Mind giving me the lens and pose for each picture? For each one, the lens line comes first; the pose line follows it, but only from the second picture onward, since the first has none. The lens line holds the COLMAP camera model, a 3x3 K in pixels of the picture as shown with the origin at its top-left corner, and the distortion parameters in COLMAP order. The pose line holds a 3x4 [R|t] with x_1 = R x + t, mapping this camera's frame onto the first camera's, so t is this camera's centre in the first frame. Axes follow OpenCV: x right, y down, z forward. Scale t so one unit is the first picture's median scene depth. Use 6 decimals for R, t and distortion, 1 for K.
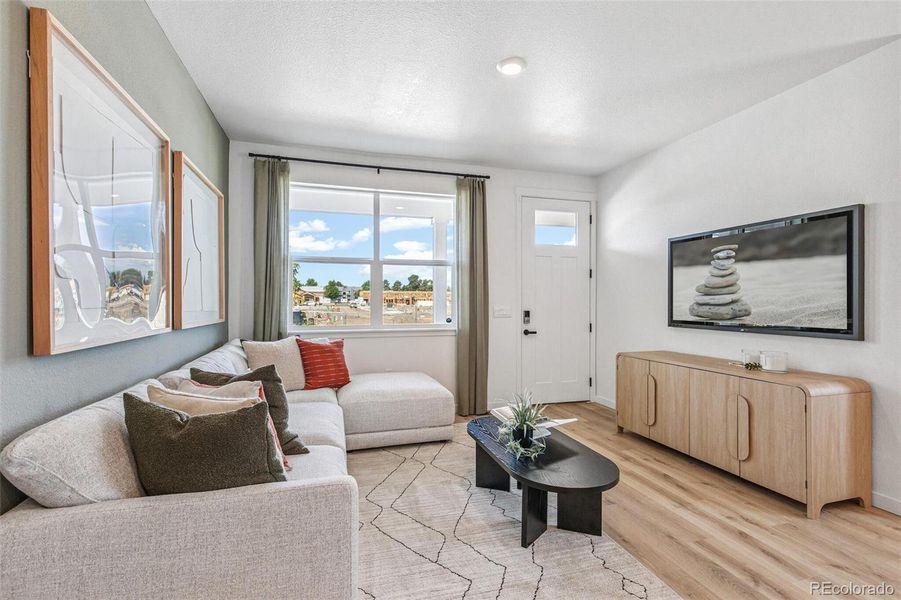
lens RADIAL K [[416.0, 0, 452.7], [0, 416.0, 301.2], [0, 0, 1]] dist [0.010764, -0.003786]
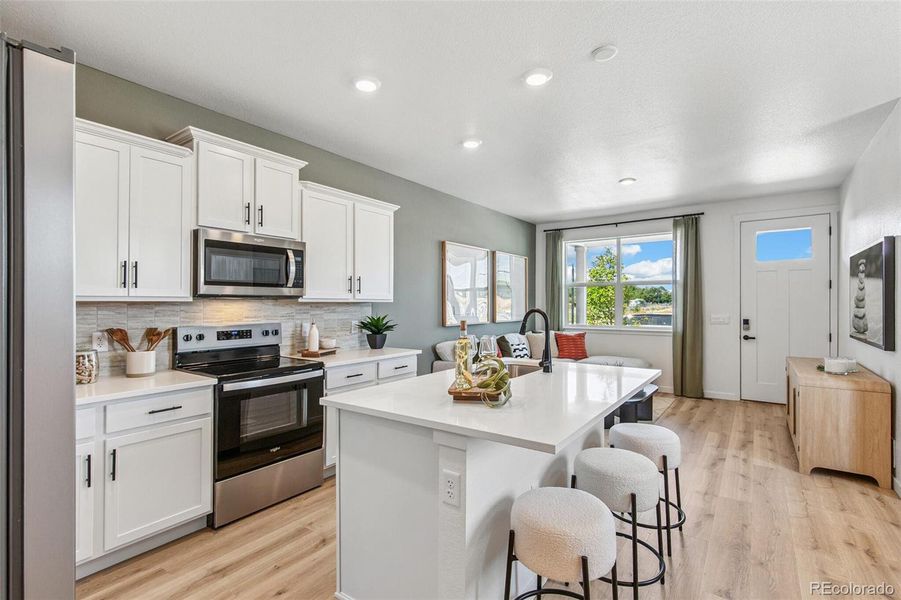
lens RADIAL K [[416.0, 0, 454.2], [0, 416.0, 302.2], [0, 0, 1]] dist [0.010764, -0.003786]
pose [[0.609463, -0.005397, -0.792796, 0.838863], [0.003426, 0.999985, -0.004173, -0.031595], [0.792807, -0.000173, 0.609473, -0.507436]]
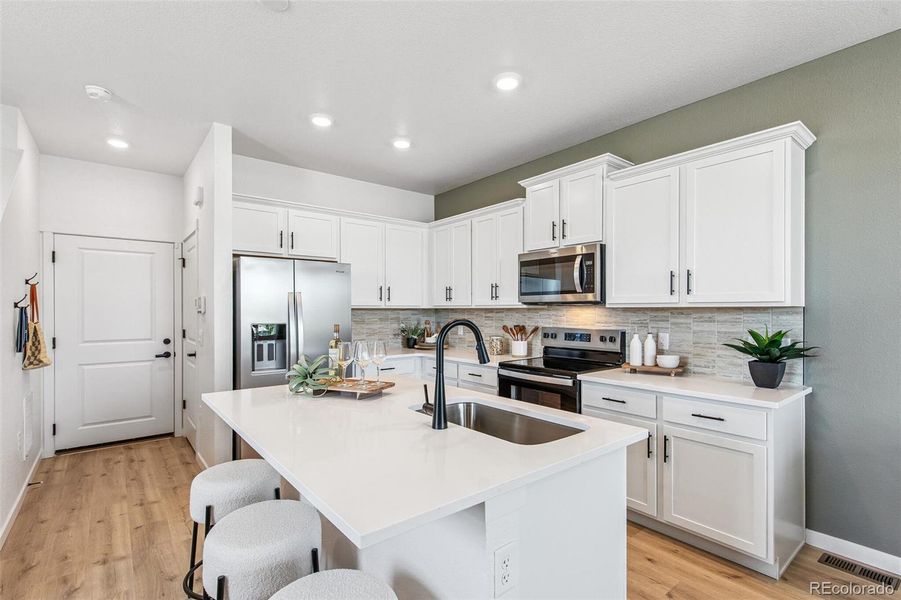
lens RADIAL K [[416.0, 0, 454.1], [0, 416.0, 306.9], [0, 0, 1]] dist [0.010764, -0.003786]
pose [[-0.922654, -0.004903, -0.385598, 0.513234], [-0.001517, 0.999958, -0.009087, -0.030345], [0.385627, -0.007799, -0.922622, 0.449322]]
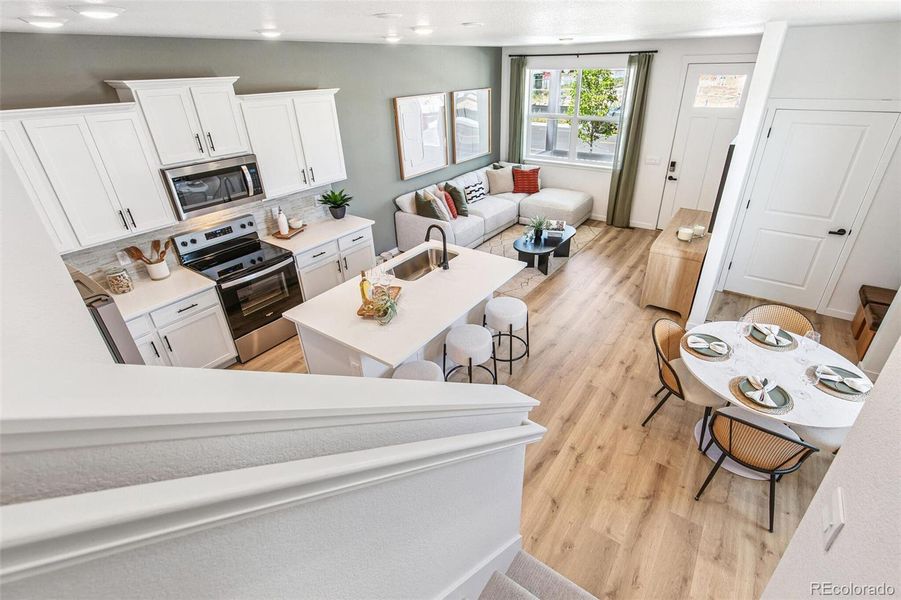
lens RADIAL K [[416.0, 0, 469.2], [0, 416.0, 280.7], [0, 0, 1]] dist [0.010764, -0.003786]
pose [[0.626592, 0.342795, -0.699910, 1.134905], [0.022829, 0.889613, 0.456144, -0.355769], [0.779013, -0.301794, 0.549599, -0.472970]]
